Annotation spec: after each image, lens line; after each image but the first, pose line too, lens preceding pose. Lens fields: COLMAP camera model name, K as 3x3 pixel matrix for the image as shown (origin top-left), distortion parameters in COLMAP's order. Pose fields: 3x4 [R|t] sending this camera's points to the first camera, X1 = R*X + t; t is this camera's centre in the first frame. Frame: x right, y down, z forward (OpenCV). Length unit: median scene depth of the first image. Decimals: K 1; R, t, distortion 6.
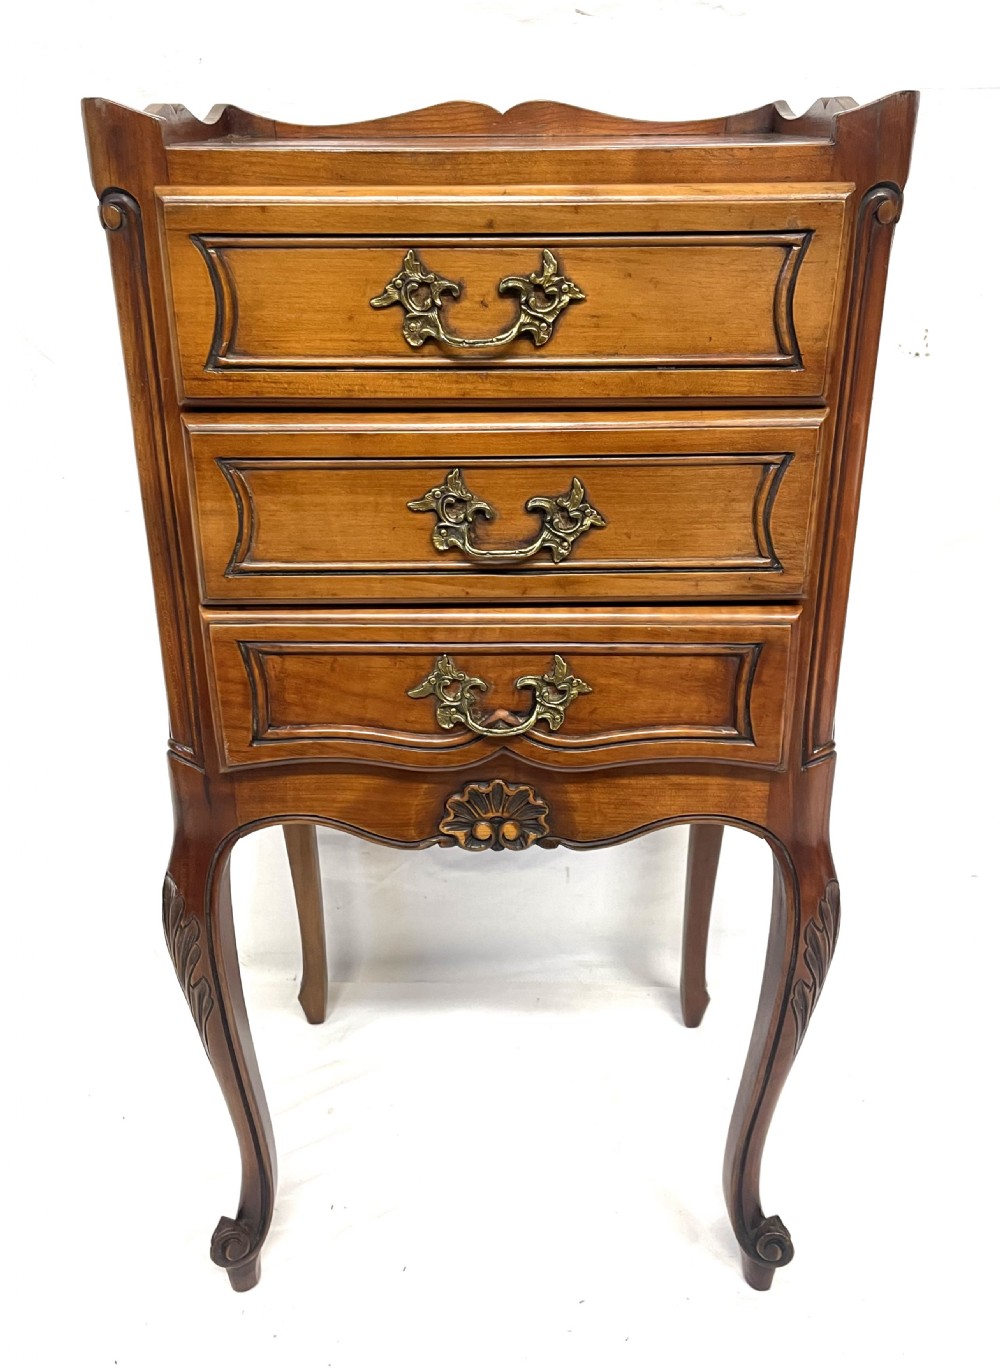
lens RADIAL K [[1189.5, 0, 500.7], [0, 1189.5, 668.2], [0, 0, 1]] dist [0.106852, -0.153380]
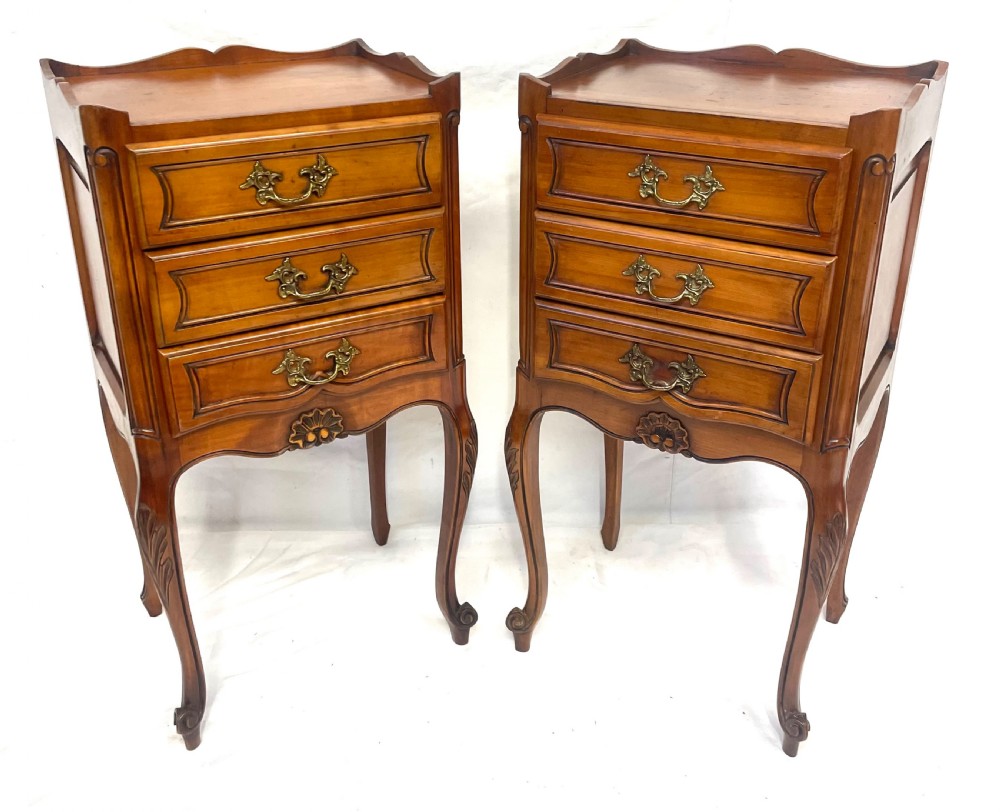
lens RADIAL K [[1027.4, 0, 531.7], [0, 1027.4, 379.5], [0, 0, 1]] dist [0.056267, -0.012368]
pose [[0.857522, -0.215852, 0.466974, -0.507014], [0.204070, 0.975972, 0.076387, -0.010736], [-0.472242, 0.029792, 0.880966, -0.703336]]
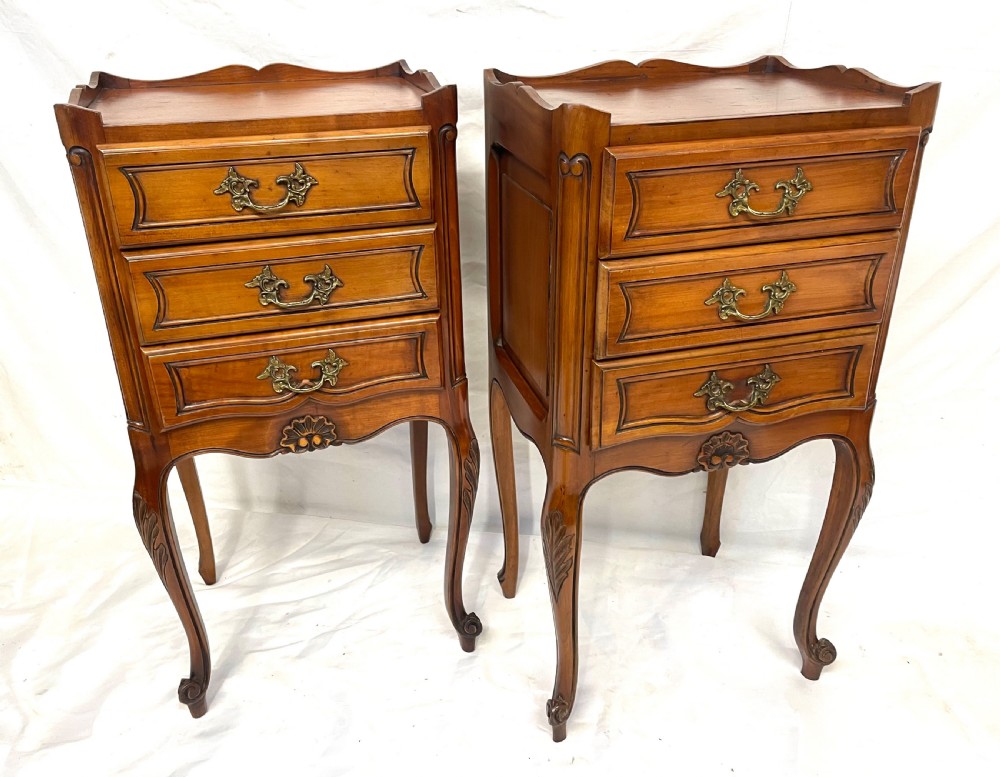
lens RADIAL K [[848.4, 0, 515.5], [0, 848.4, 395.3], [0, 0, 1]] dist [0.086536, -0.116818]
pose [[0.952442, -0.144015, 0.268540, -0.052584], [0.135148, 0.989495, 0.051323, 0.035405], [-0.273110, -0.012590, 0.961900, -0.513489]]
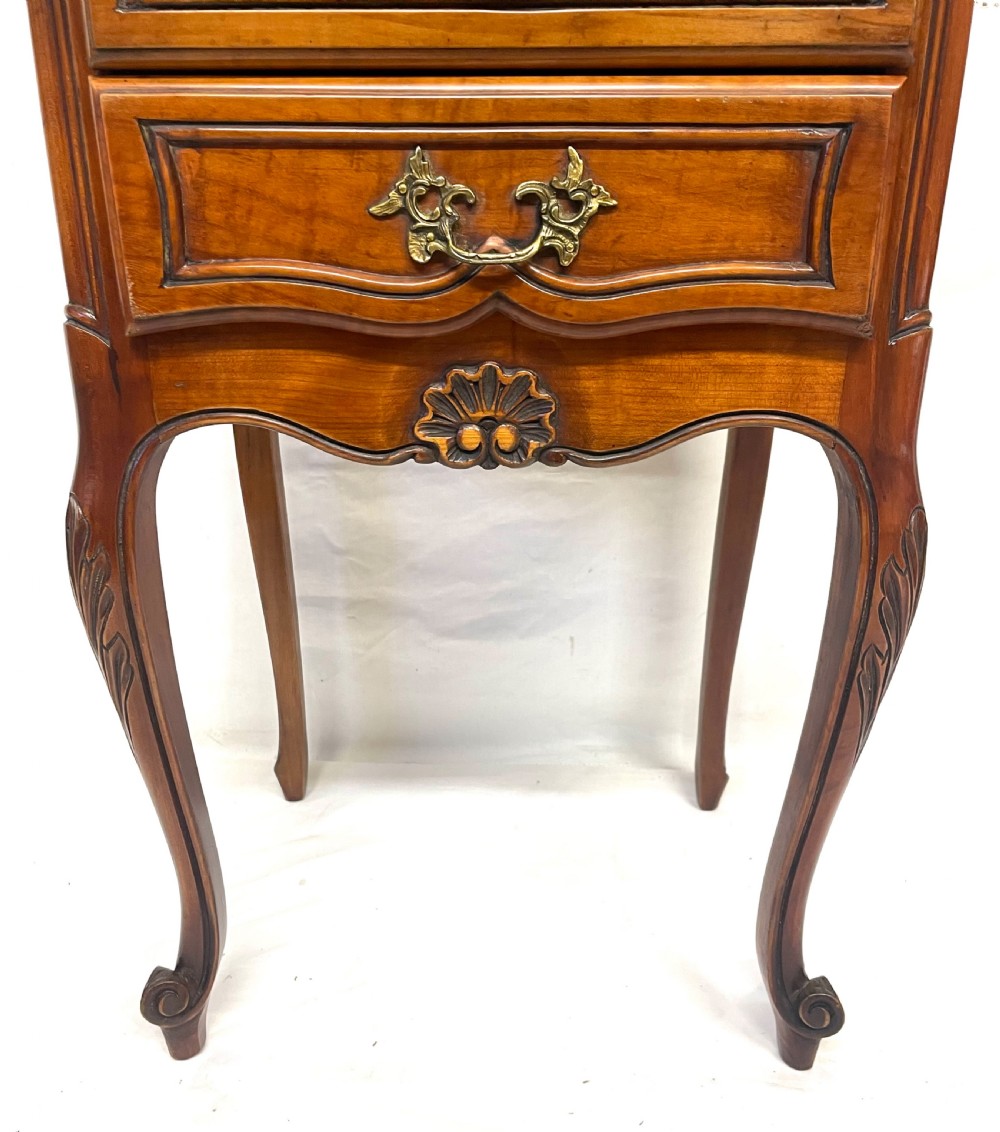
lens RADIAL K [[1055.3, 0, 496.4], [0, 1055.3, 610.6], [0, 0, 1]] dist [0.113414, -0.165639]
pose [[0.999844, 0.013070, -0.011901, 0.012777], [-0.013263, 0.999779, -0.016300, 0.281221], [0.011685, 0.016455, 0.999796, 0.333855]]
